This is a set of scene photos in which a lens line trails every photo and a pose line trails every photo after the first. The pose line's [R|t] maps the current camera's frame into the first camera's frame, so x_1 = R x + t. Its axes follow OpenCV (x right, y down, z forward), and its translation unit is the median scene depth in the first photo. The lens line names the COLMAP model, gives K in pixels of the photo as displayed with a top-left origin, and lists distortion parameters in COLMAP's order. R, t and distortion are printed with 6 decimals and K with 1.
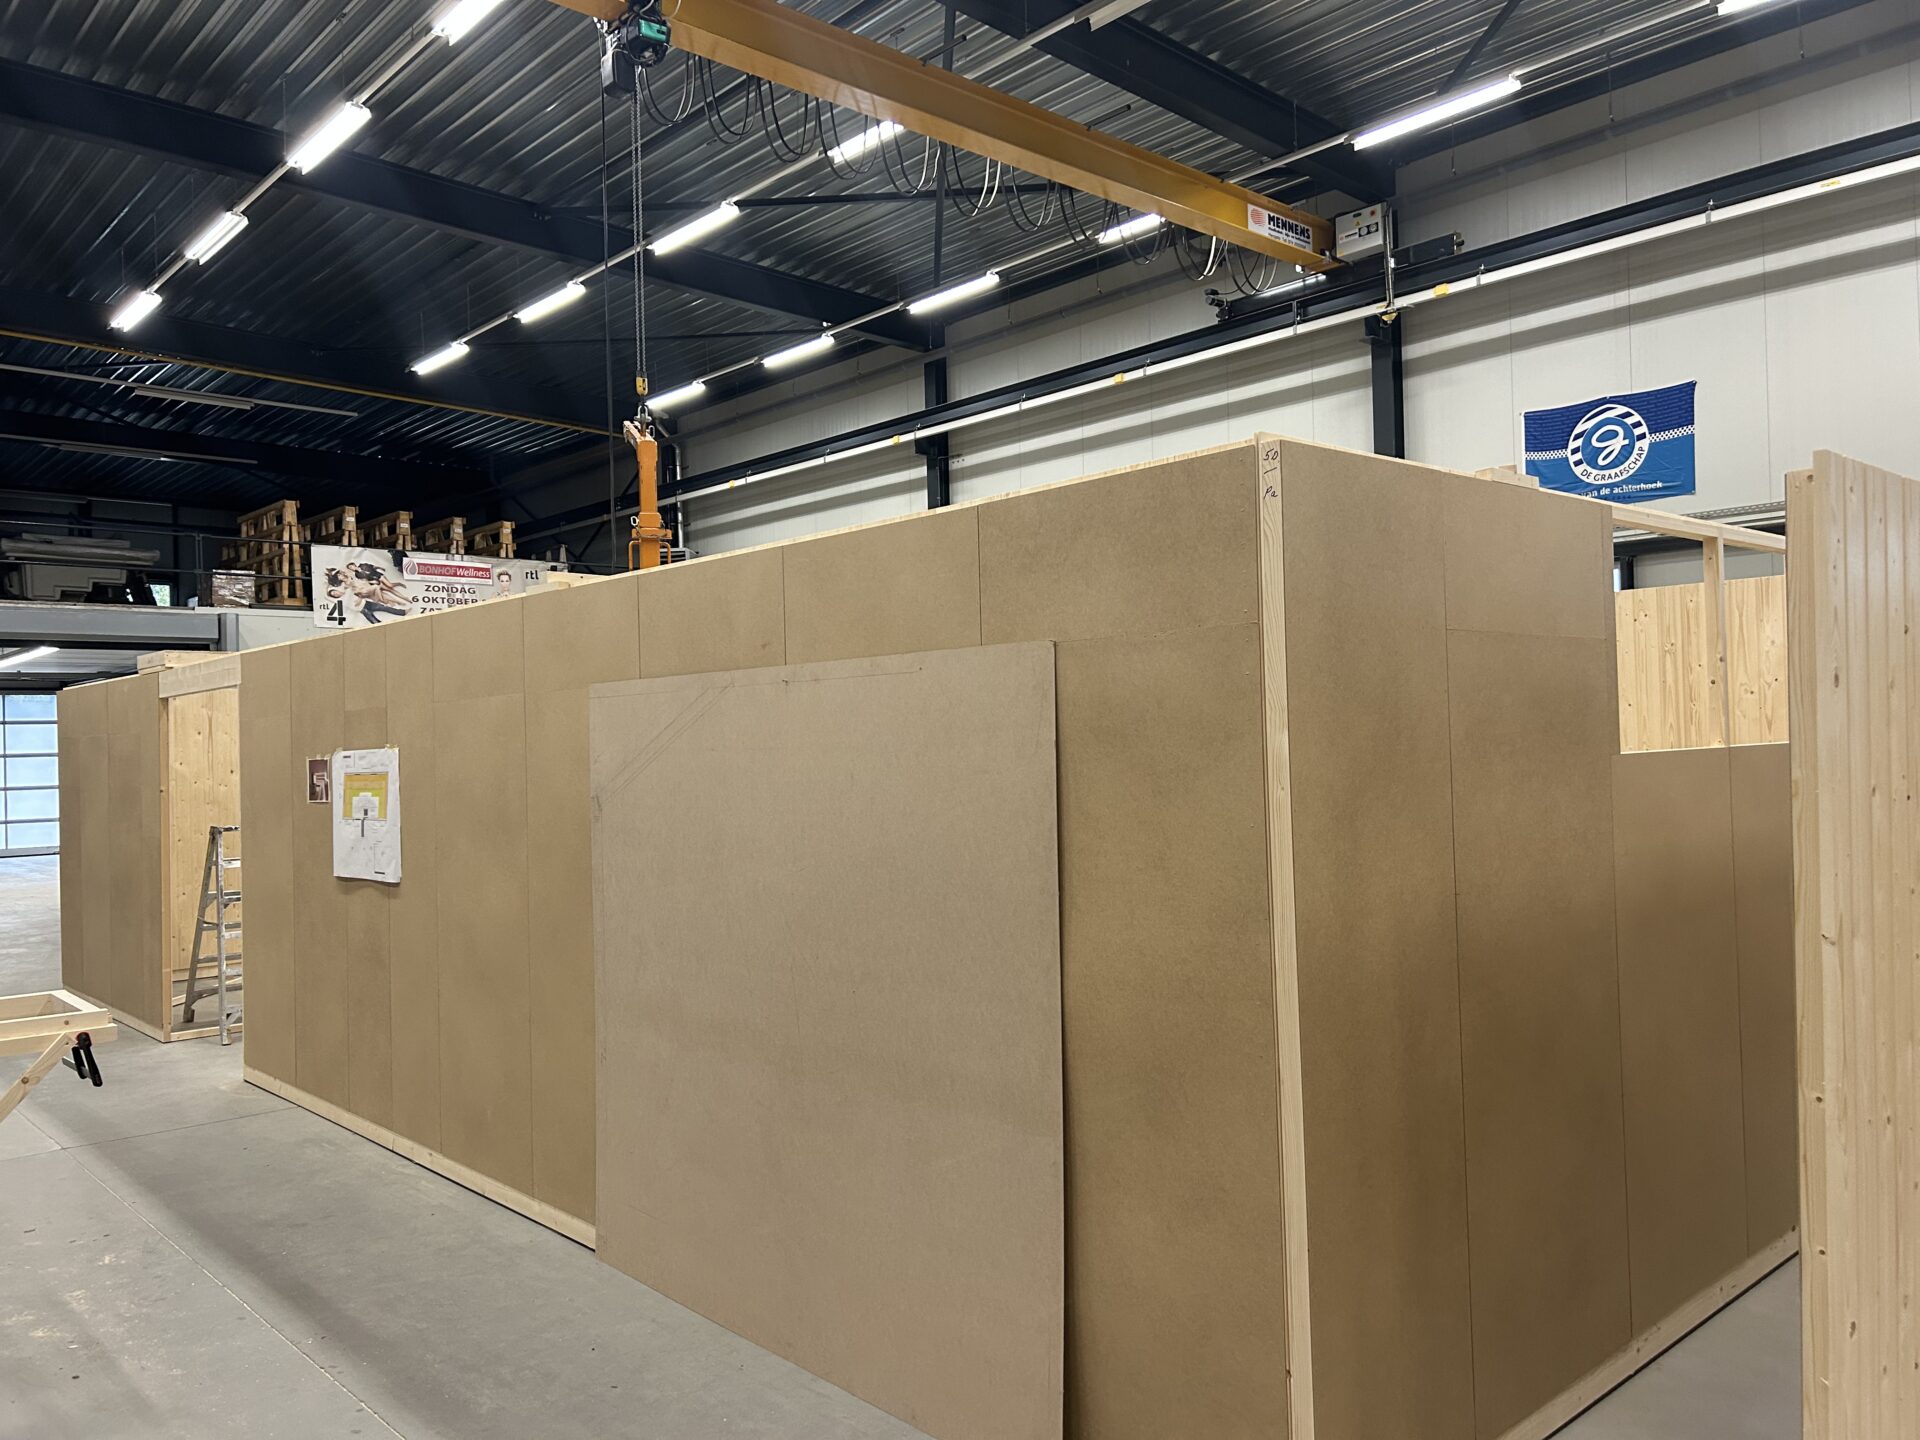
lens RADIAL K [[1449.4, 0, 961.5], [0, 1449.4, 725.4], [0, 0, 1]] dist [0.043943, -0.049741]
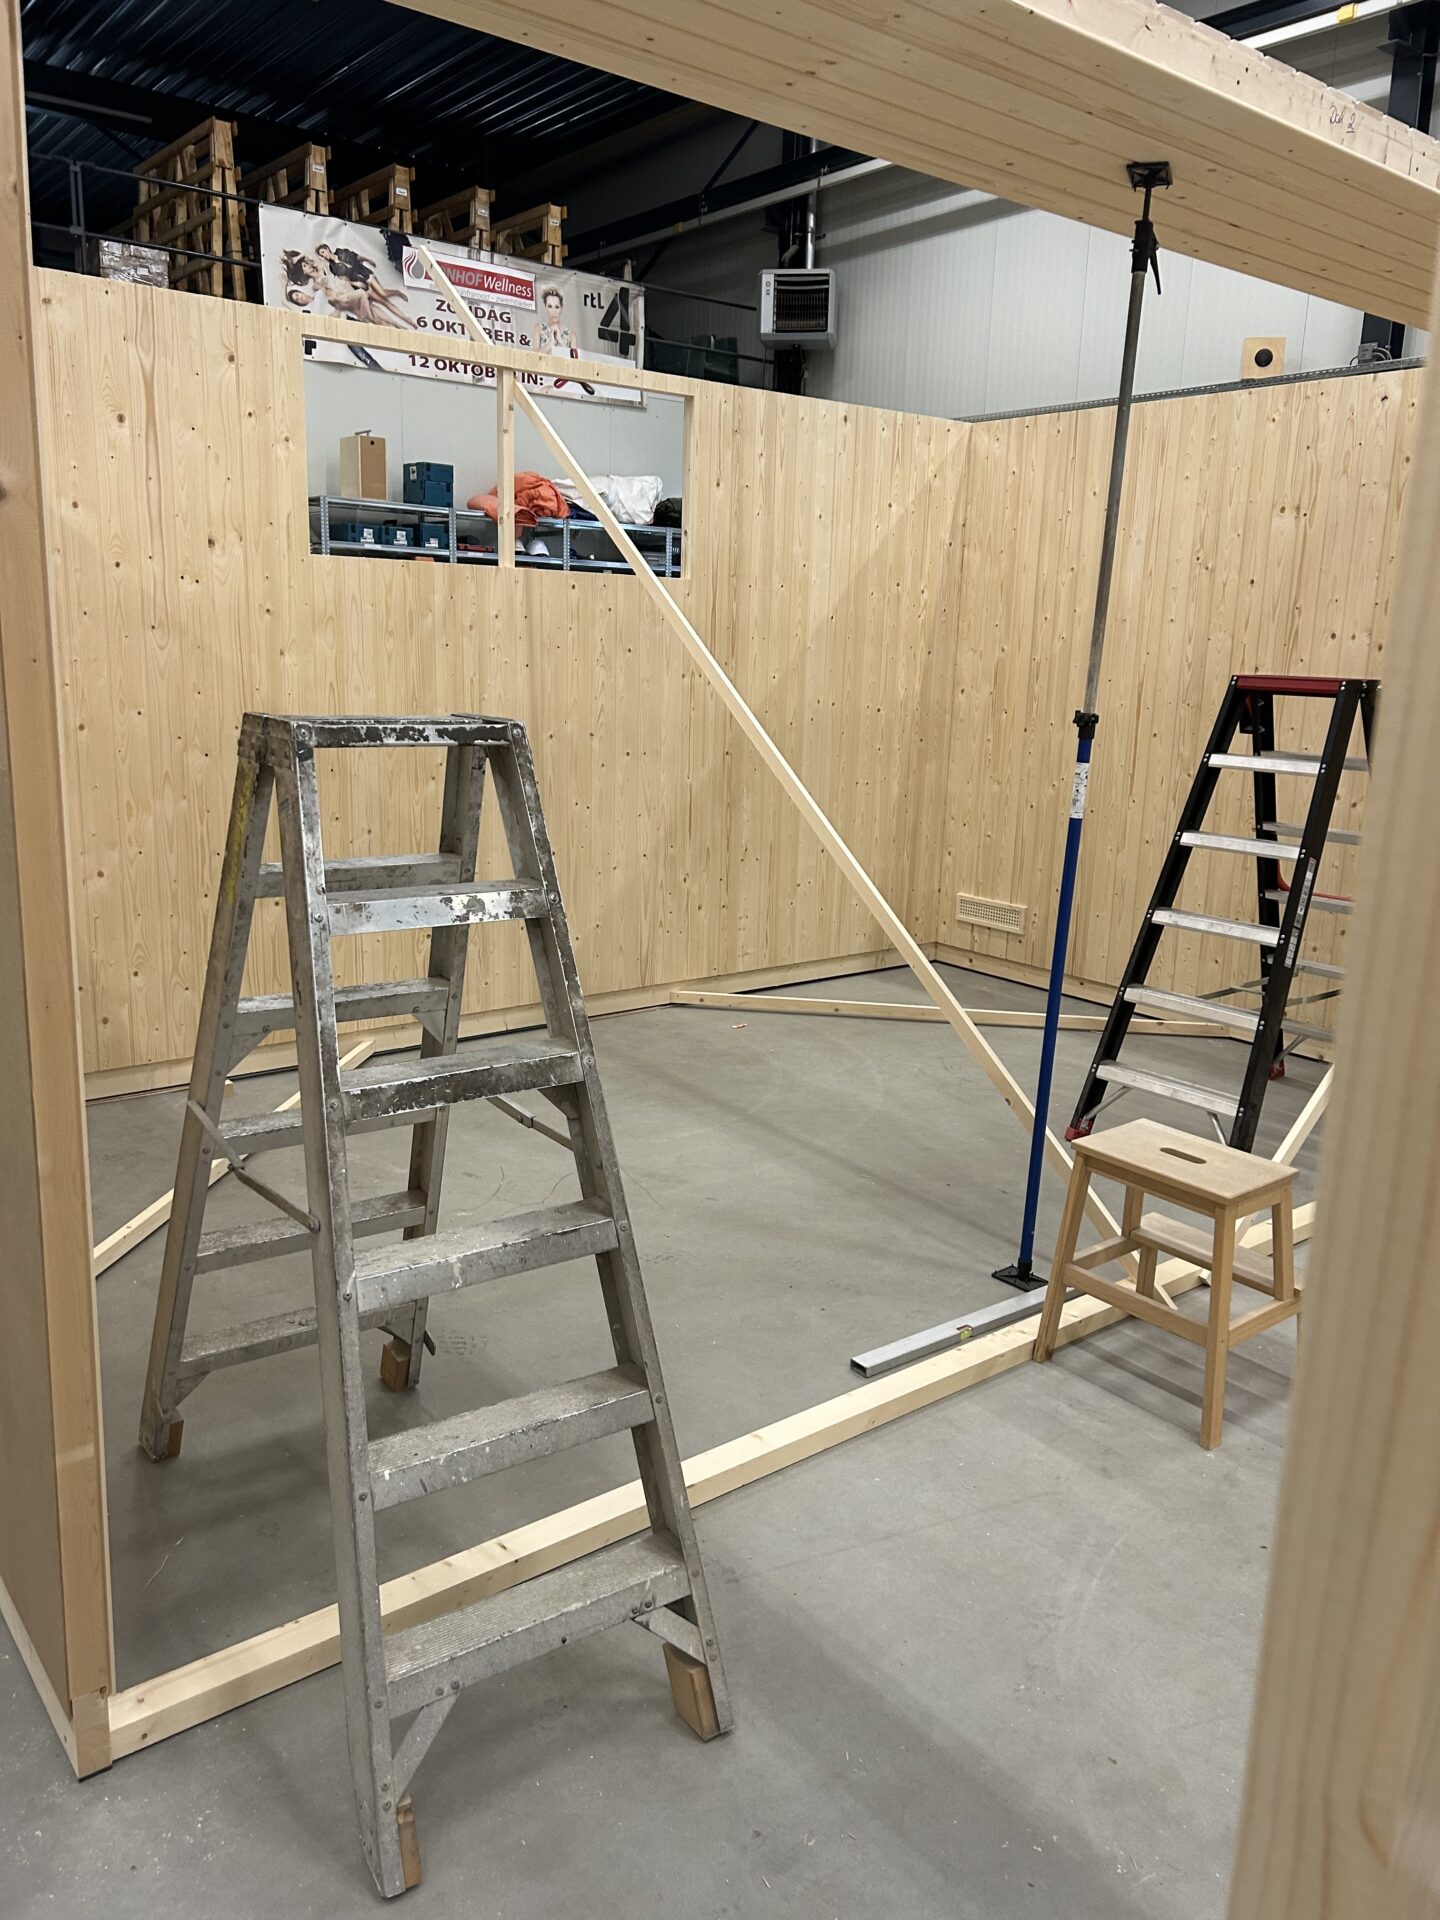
lens RADIAL K [[1449.4, 0, 729.2], [0, 1449.4, 958.0], [0, 0, 1]] dist [0.043943, -0.049741]
pose [[0.996124, 0.066246, -0.057862, -0.198764], [-0.051205, 0.971631, 0.230892, 0.023982], [0.071516, -0.227035, 0.971257, 0.366779]]
